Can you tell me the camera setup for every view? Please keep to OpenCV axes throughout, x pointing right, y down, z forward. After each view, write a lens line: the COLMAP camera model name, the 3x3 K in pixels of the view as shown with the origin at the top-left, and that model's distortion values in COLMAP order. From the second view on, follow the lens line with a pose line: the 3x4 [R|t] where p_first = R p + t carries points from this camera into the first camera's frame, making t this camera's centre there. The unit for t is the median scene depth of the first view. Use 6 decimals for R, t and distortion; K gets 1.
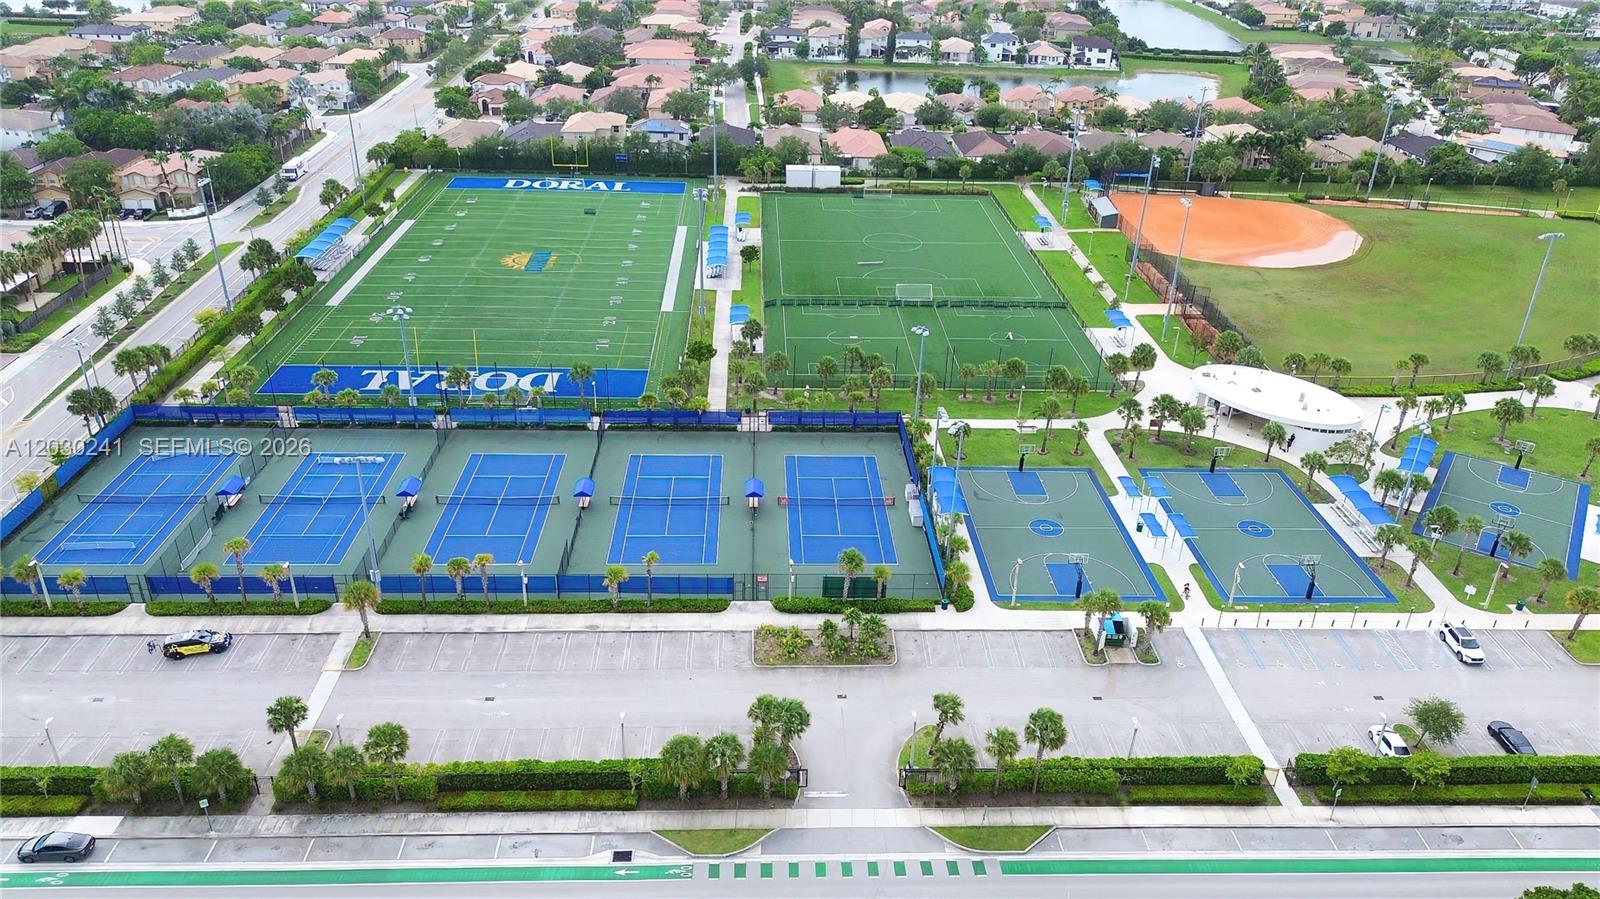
lens RADIAL K [[1132.5, 0, 800.0], [0, 1132.5, 449.5], [0, 0, 1]] dist [0.077950, -0.085194]
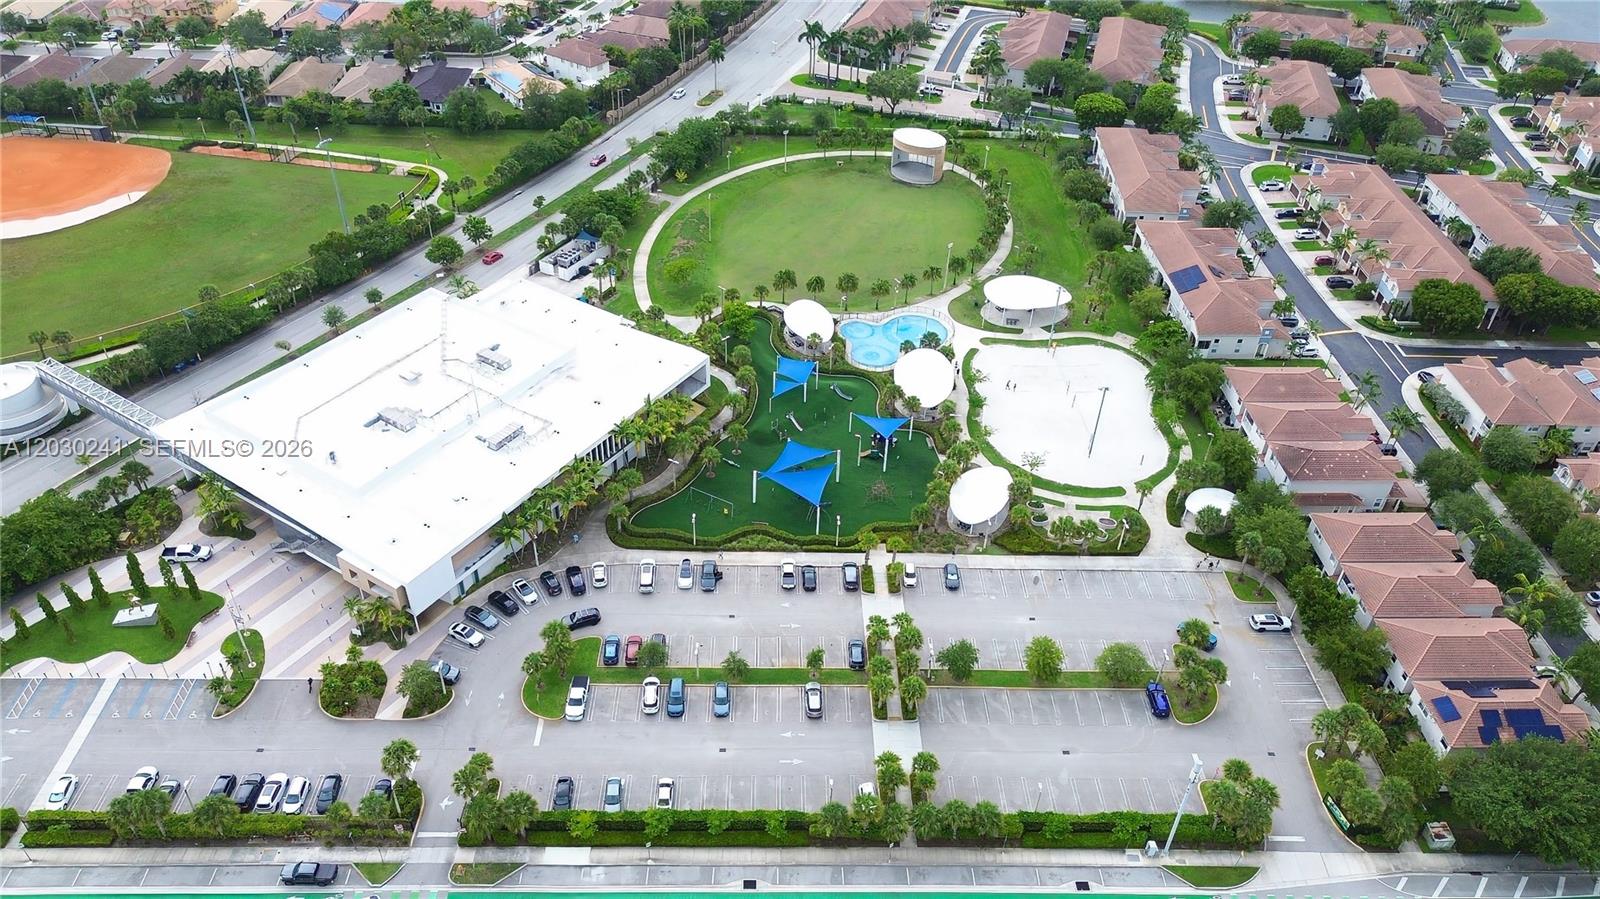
lens RADIAL K [[1132.5, 0, 800.0], [0, 1132.5, 449.5], [0, 0, 1]] dist [0.077950, -0.085194]
pose [[0.999757, 0.014821, -0.016326, 1.318139], [-0.011652, 0.983696, 0.179462, -0.184214], [0.018720, -0.179228, 0.983629, -0.080065]]
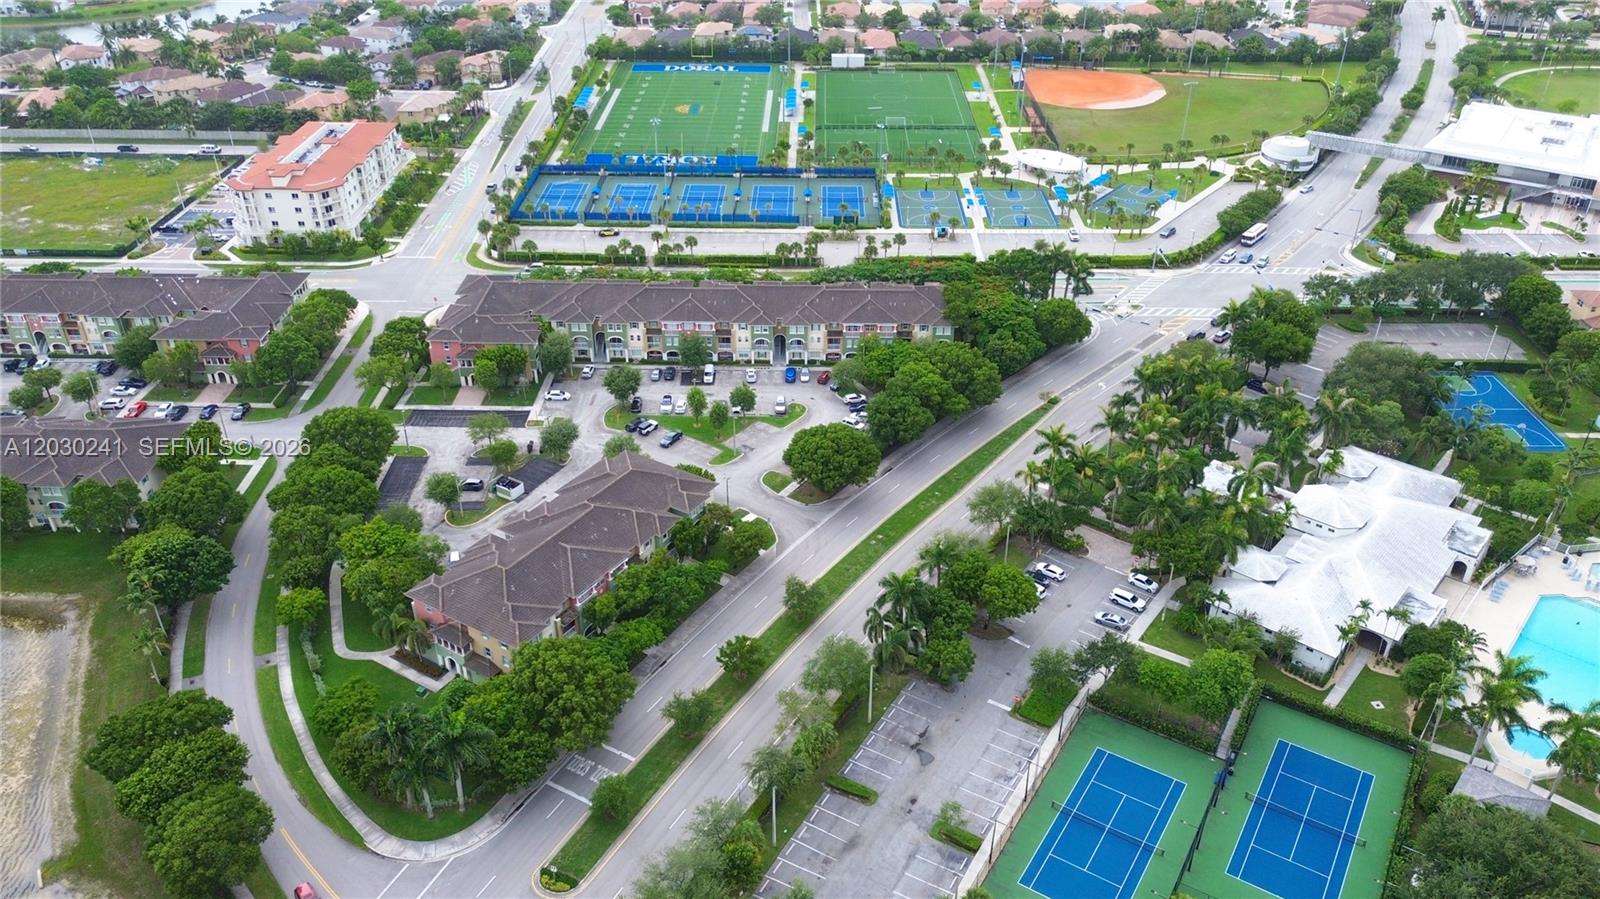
lens RADIAL K [[1199.3, 0, 800.0], [0, 1199.3, 449.5], [0, 0, 1]] dist [0.073338, -0.109931]
pose [[0.998292, 0.006069, -0.058098, 0.061486], [-0.002028, 0.997589, 0.069365, 0.261574], [0.058379, -0.069128, 0.995898, -1.023395]]
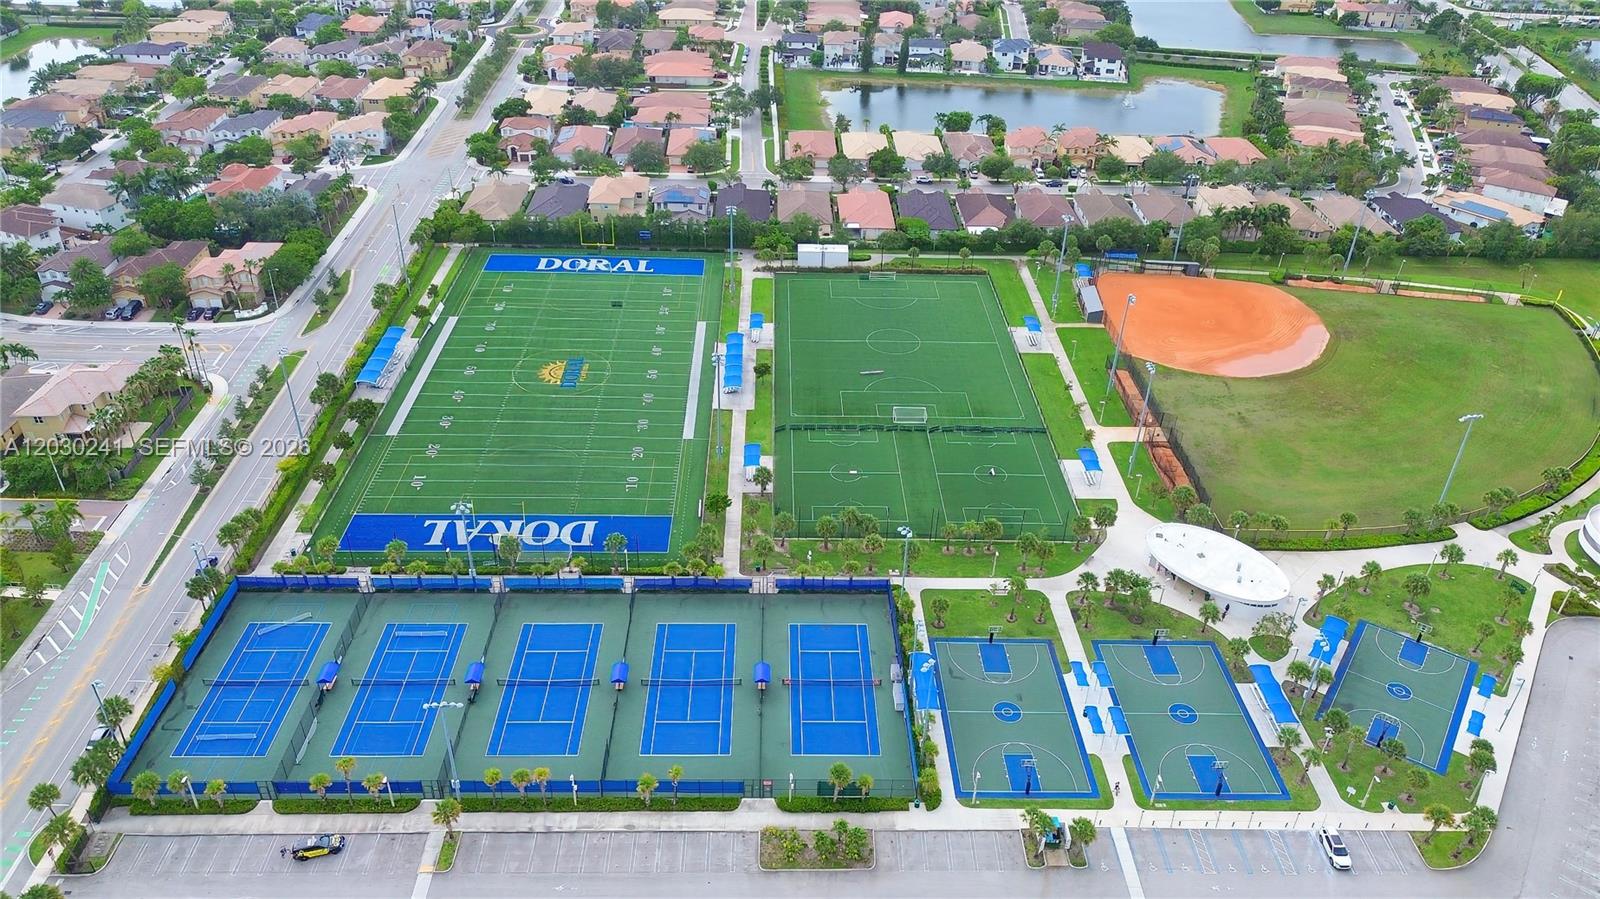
lens RADIAL K [[1132.5, 0, 800.0], [0, 1132.5, 449.5], [0, 0, 1]] dist [0.077950, -0.085194]
pose [[0.999855, 0.008230, -0.014940, 0.009750], [-0.006808, 0.995656, 0.092857, -0.204646], [0.015640, -0.092742, 0.995567, -0.108762]]
